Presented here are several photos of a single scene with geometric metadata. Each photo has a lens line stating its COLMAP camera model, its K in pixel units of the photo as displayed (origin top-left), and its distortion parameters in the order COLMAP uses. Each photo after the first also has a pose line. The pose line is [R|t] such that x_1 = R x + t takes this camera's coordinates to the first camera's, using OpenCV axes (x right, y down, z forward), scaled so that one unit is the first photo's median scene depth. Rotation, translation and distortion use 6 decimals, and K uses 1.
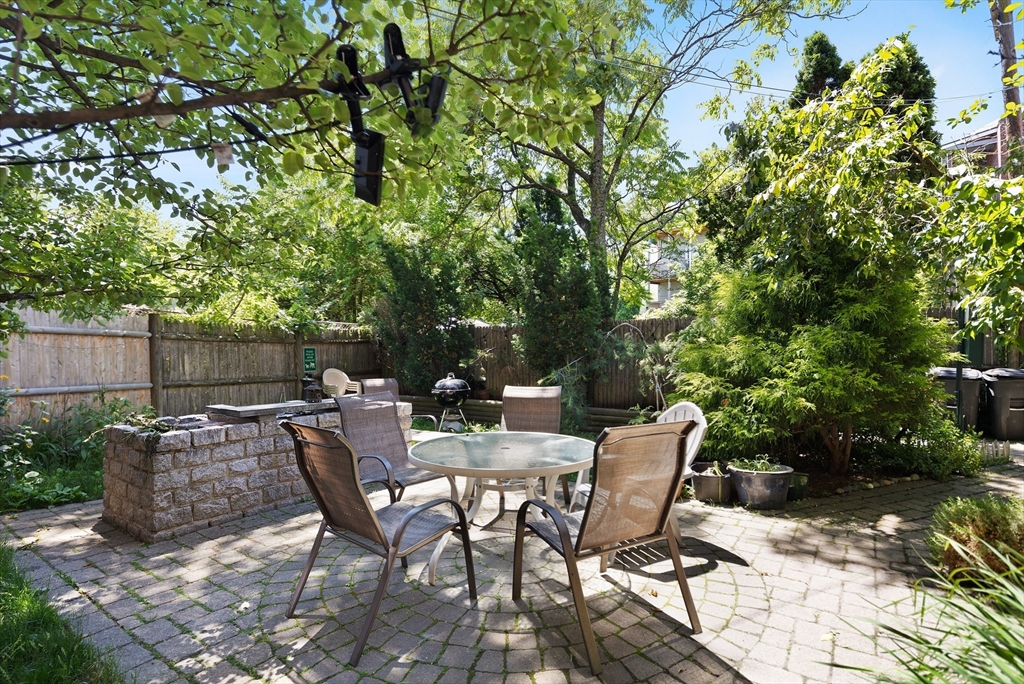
lens RADIAL K [[505.8, 0, 506.3], [0, 505.8, 334.7], [0, 0, 1]] dist [-0.001259, -0.000266]
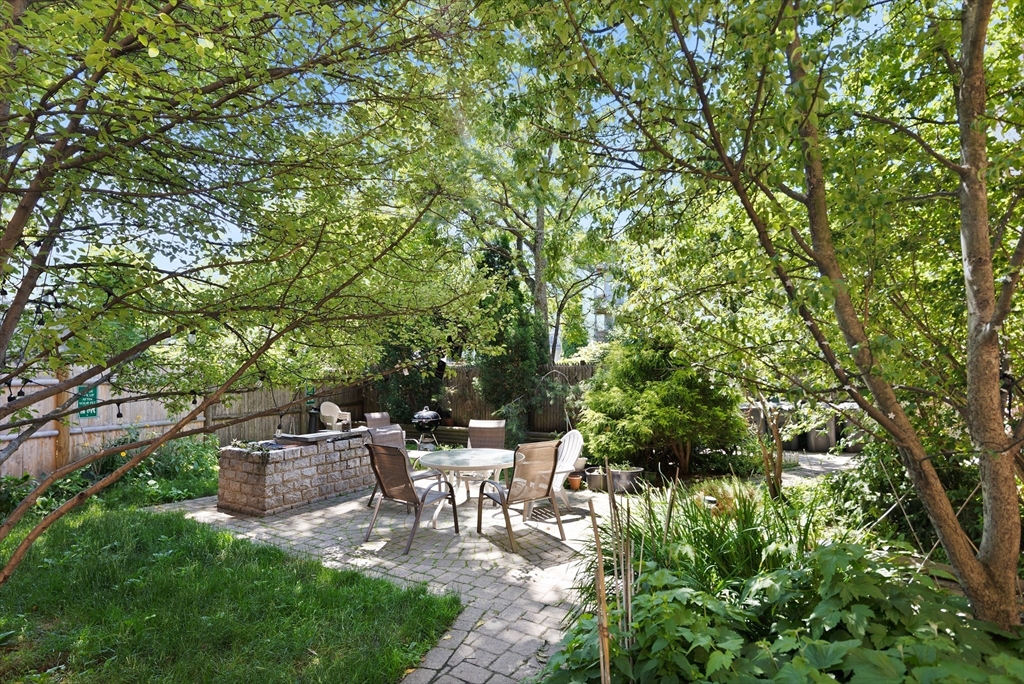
lens RADIAL K [[505.8, 0, 506.3], [0, 505.8, 334.7], [0, 0, 1]] dist [-0.001259, -0.000266]
pose [[0.996134, 0.006824, 0.087586, -0.030249], [-0.003207, 0.999138, -0.041377, -0.099161], [-0.087793, 0.040936, 0.995297, -0.590580]]
